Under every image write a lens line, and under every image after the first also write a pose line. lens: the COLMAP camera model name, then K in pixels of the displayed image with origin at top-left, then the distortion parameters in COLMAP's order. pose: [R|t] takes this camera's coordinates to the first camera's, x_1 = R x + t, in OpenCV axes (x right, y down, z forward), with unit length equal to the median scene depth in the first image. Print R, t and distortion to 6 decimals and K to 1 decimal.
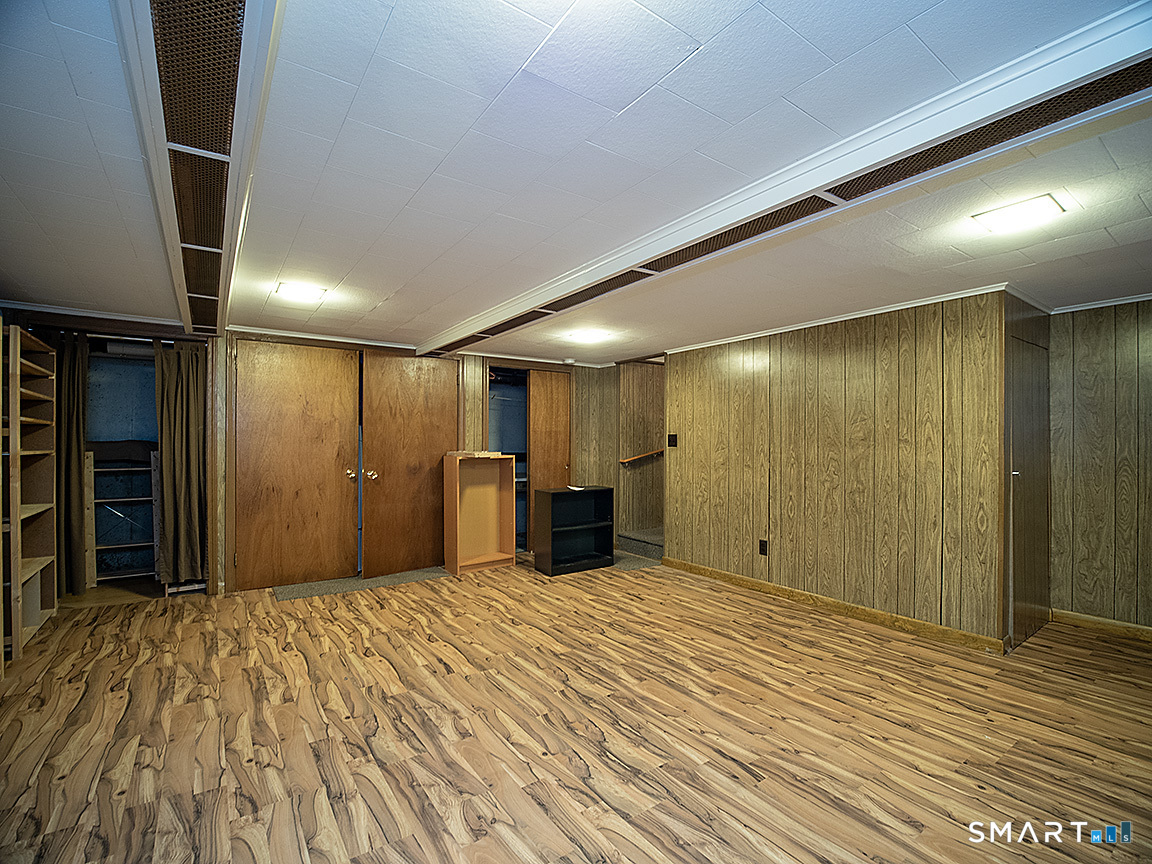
lens RADIAL K [[542.0, 0, 579.7], [0, 542.0, 461.0], [0, 0, 1]] dist [-0.016759, -0.000770]
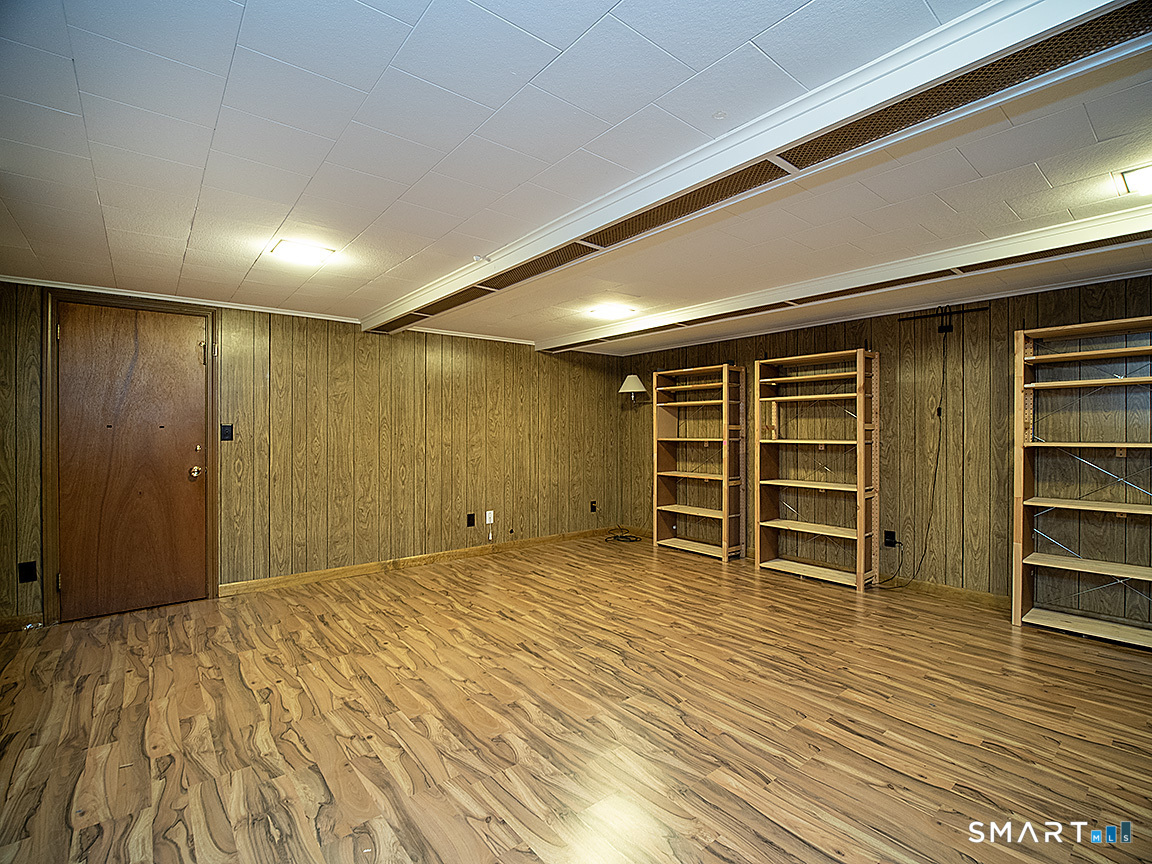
lens RADIAL K [[542.0, 0, 579.7], [0, 542.0, 461.0], [0, 0, 1]] dist [-0.016759, -0.000770]
pose [[-0.997441, 0.001241, -0.071487, 0.206877], [-0.004855, 0.996366, 0.085042, -0.060433], [0.071332, 0.085171, -0.993810, 1.918917]]
